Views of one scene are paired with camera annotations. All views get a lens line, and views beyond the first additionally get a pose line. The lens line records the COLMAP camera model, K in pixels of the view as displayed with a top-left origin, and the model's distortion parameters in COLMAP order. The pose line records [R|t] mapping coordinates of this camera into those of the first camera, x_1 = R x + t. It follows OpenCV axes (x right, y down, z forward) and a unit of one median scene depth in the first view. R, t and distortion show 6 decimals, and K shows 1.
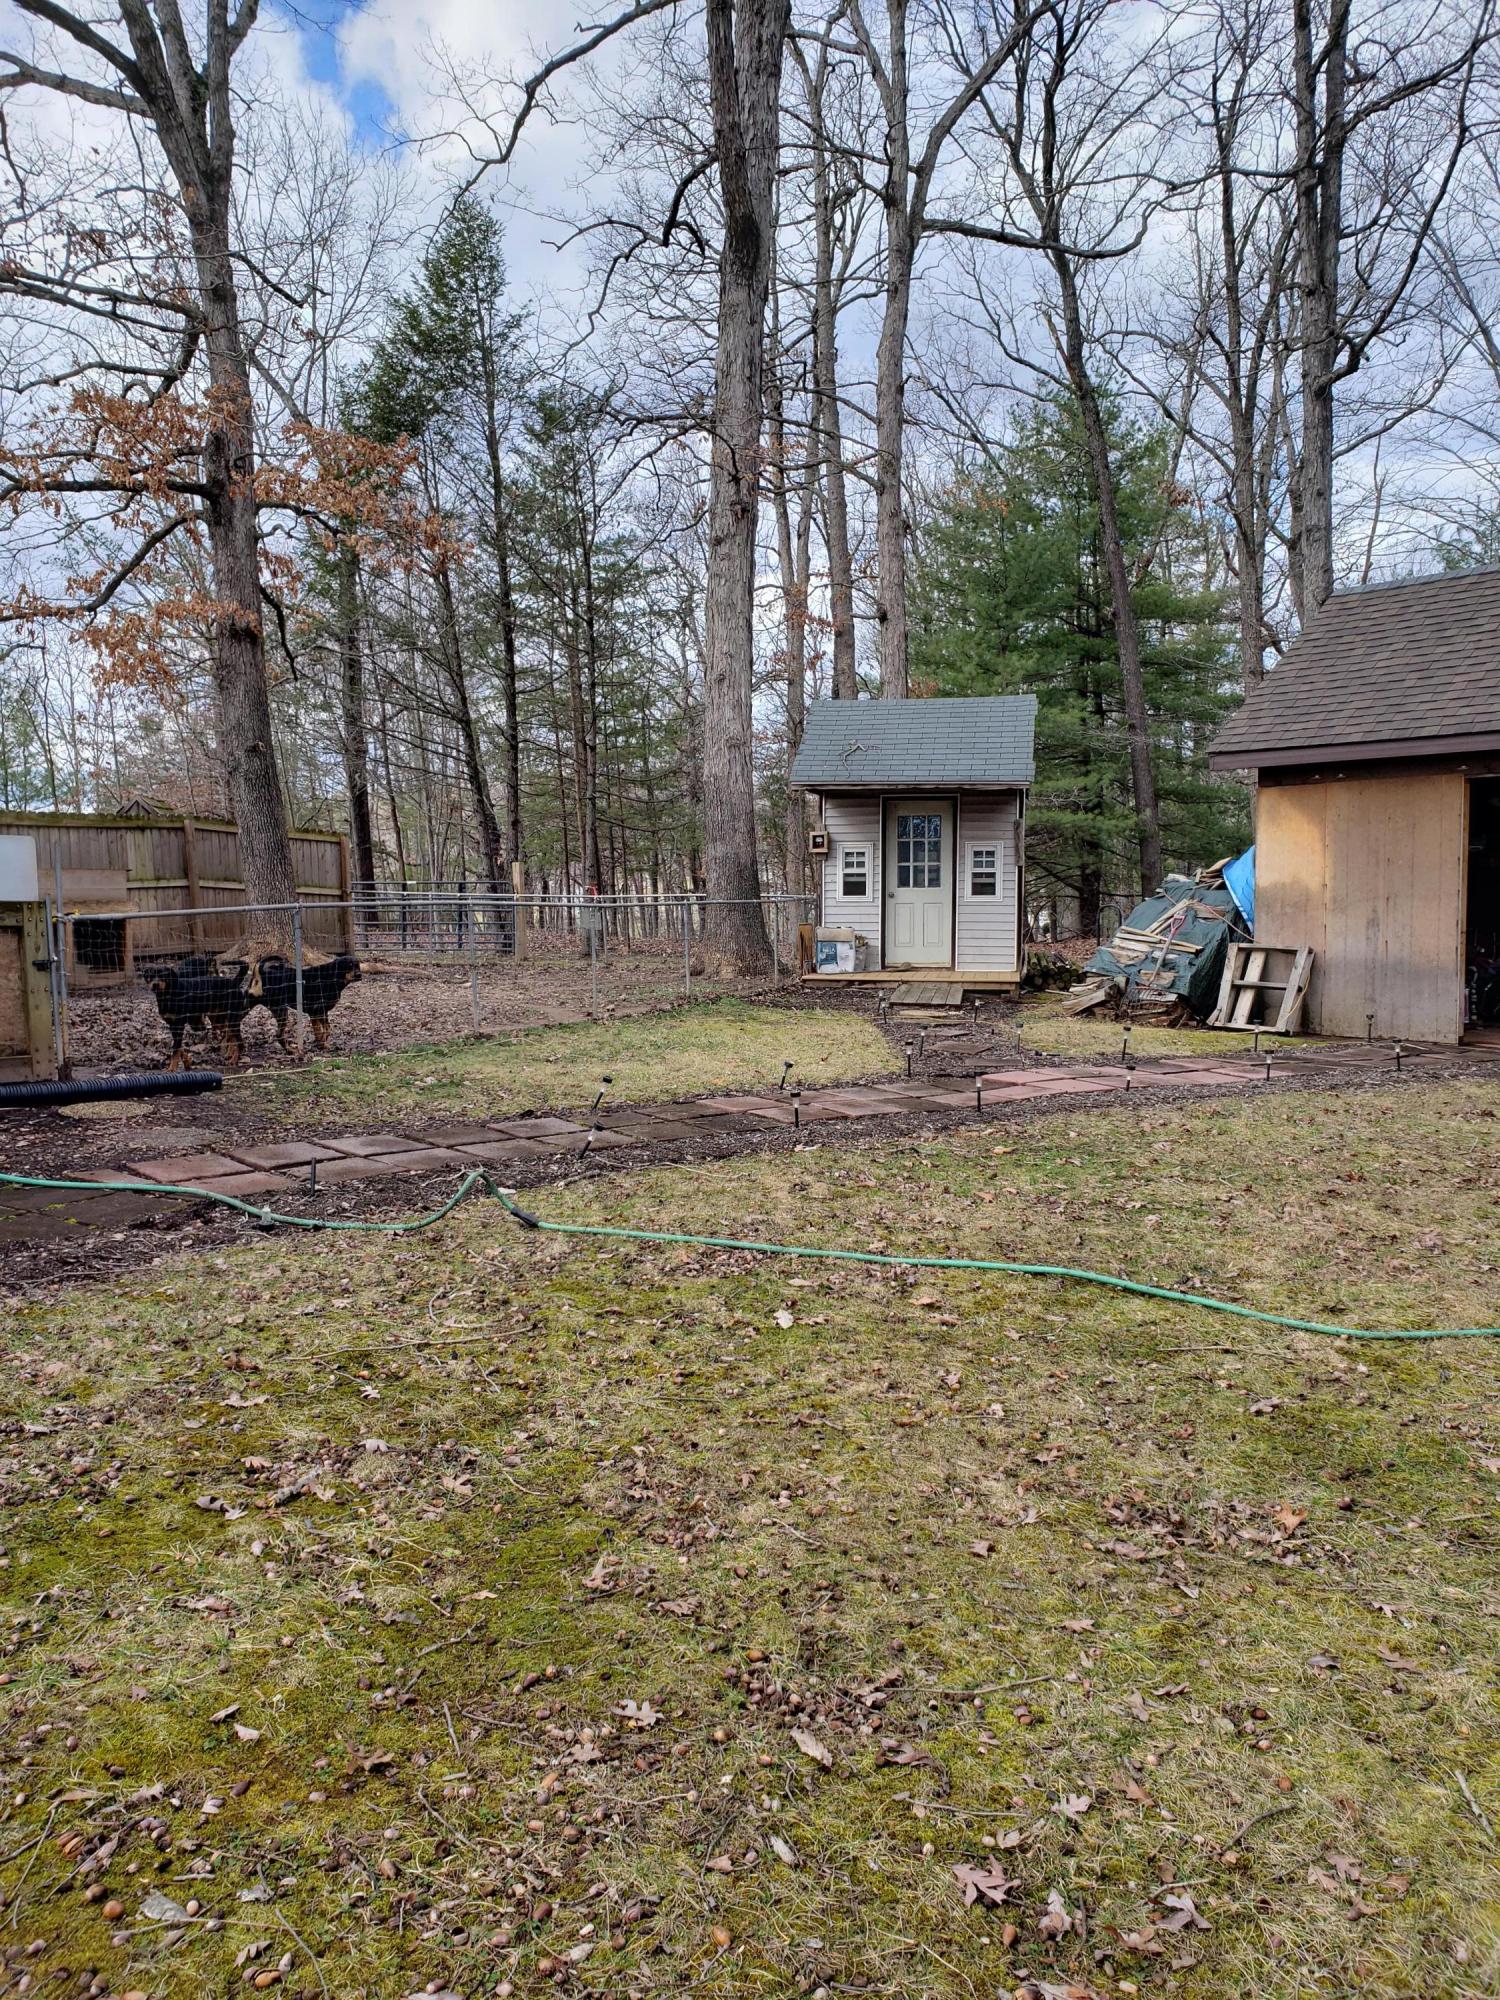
lens RADIAL K [[1558.8, 0, 752.3], [0, 1558.8, 1039.2], [0, 0, 1]] dist [0.004543, 0.002252]
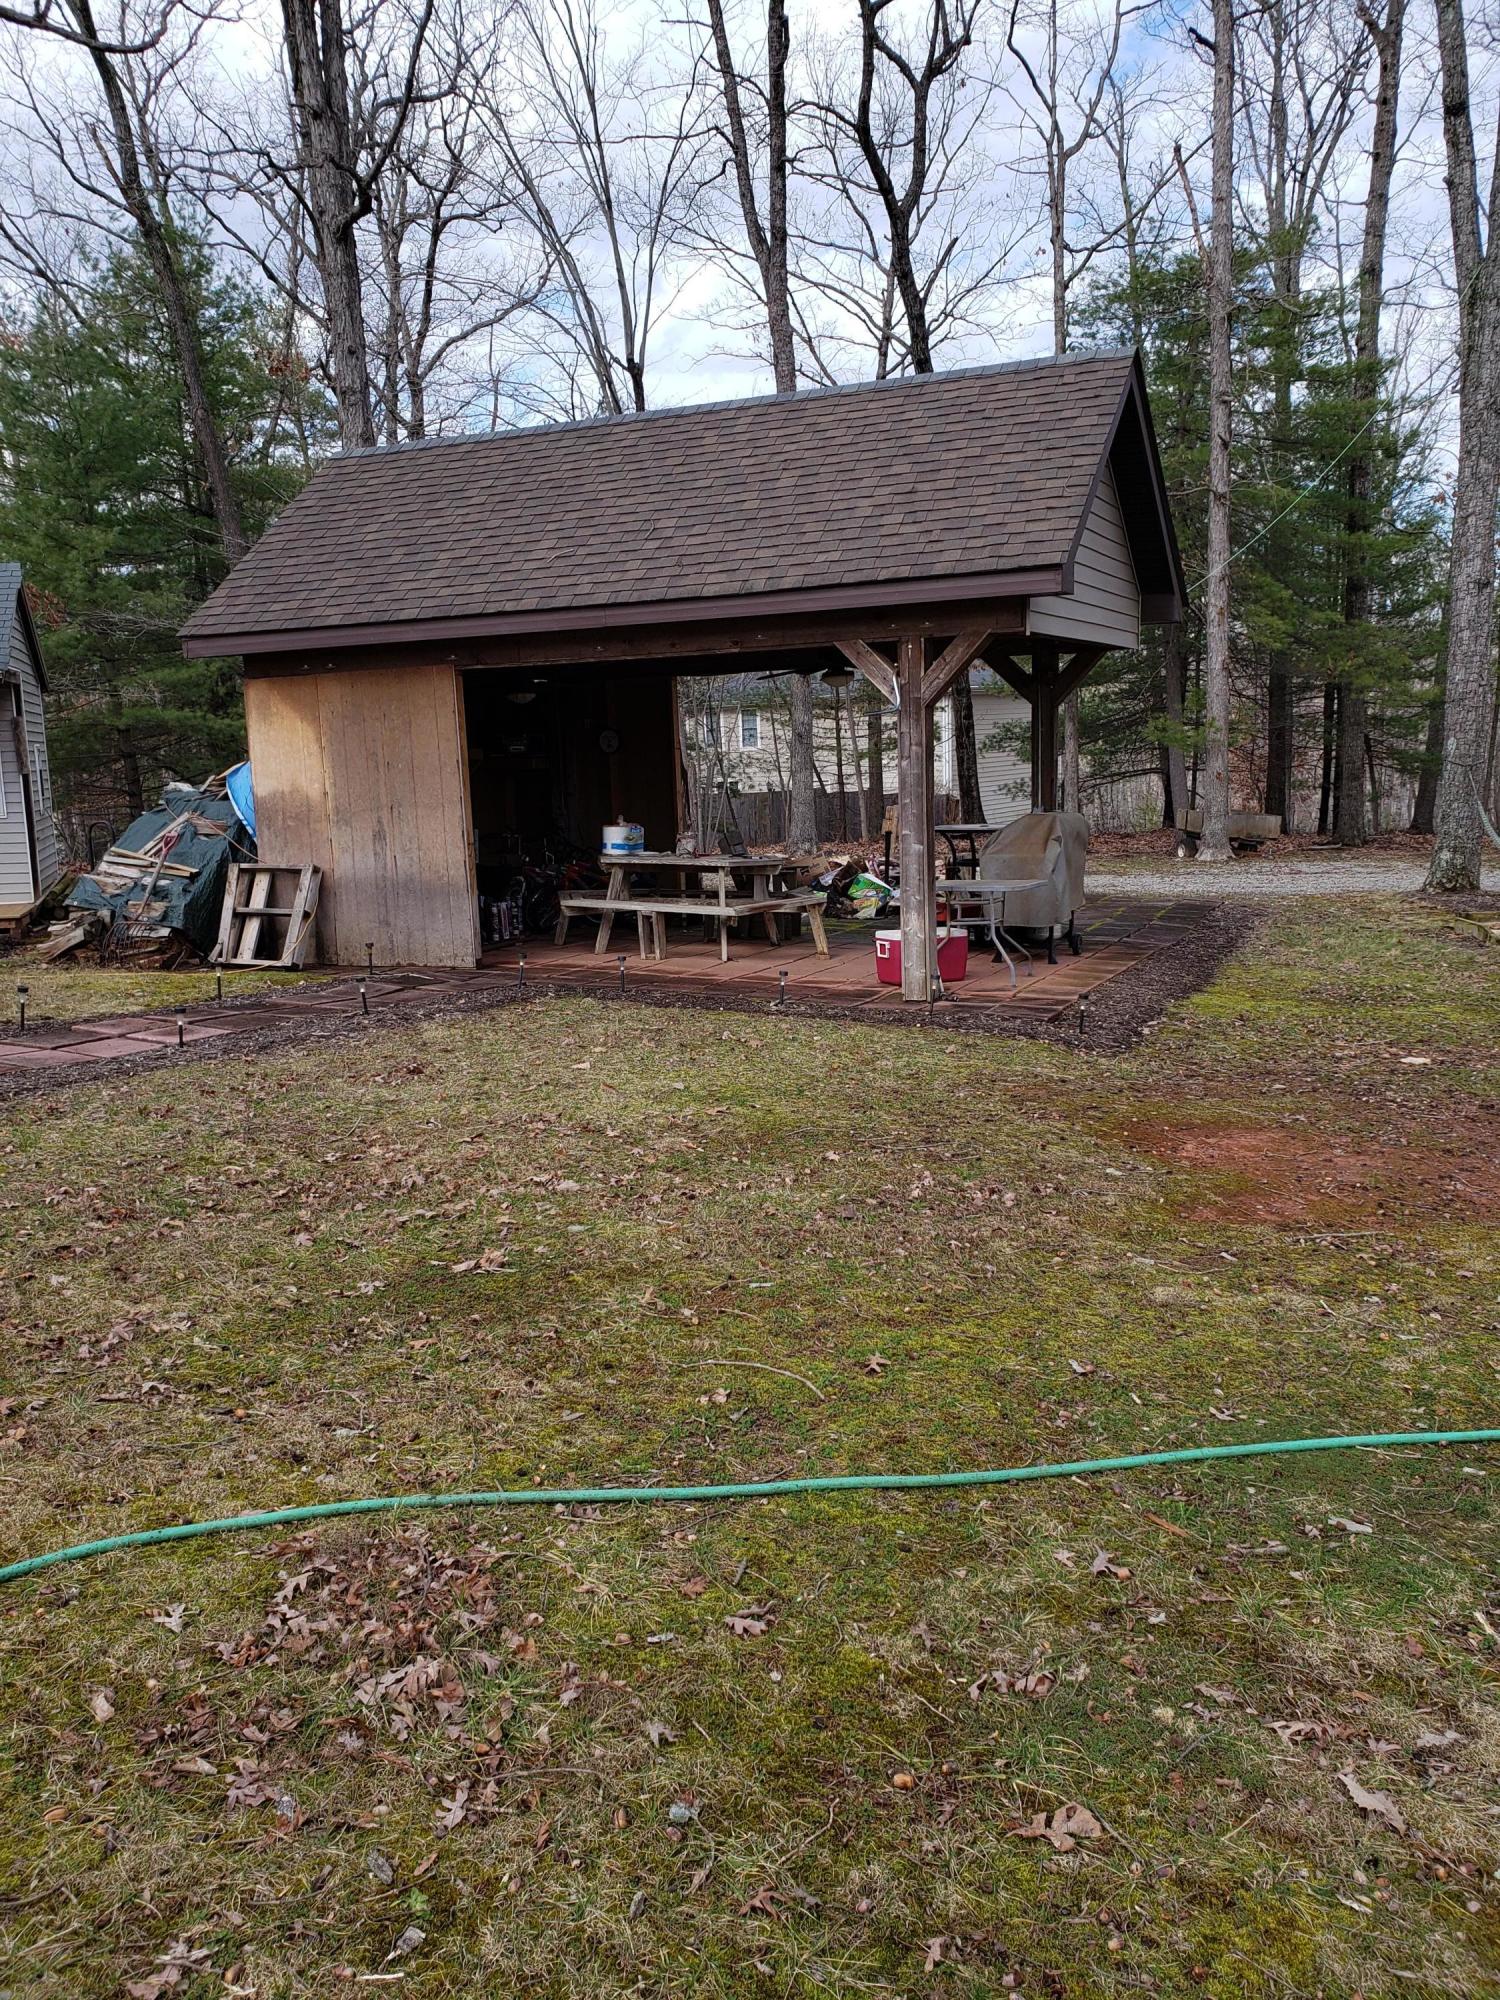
lens RADIAL K [[1558.8, 0, 752.3], [0, 1558.8, 1039.2], [0, 0, 1]] dist [0.004543, 0.002252]
pose [[0.881573, -0.097661, 0.461834, 0.154273], [0.068952, 0.994512, 0.078685, -0.013819], [-0.466984, -0.037522, 0.883469, 0.112005]]
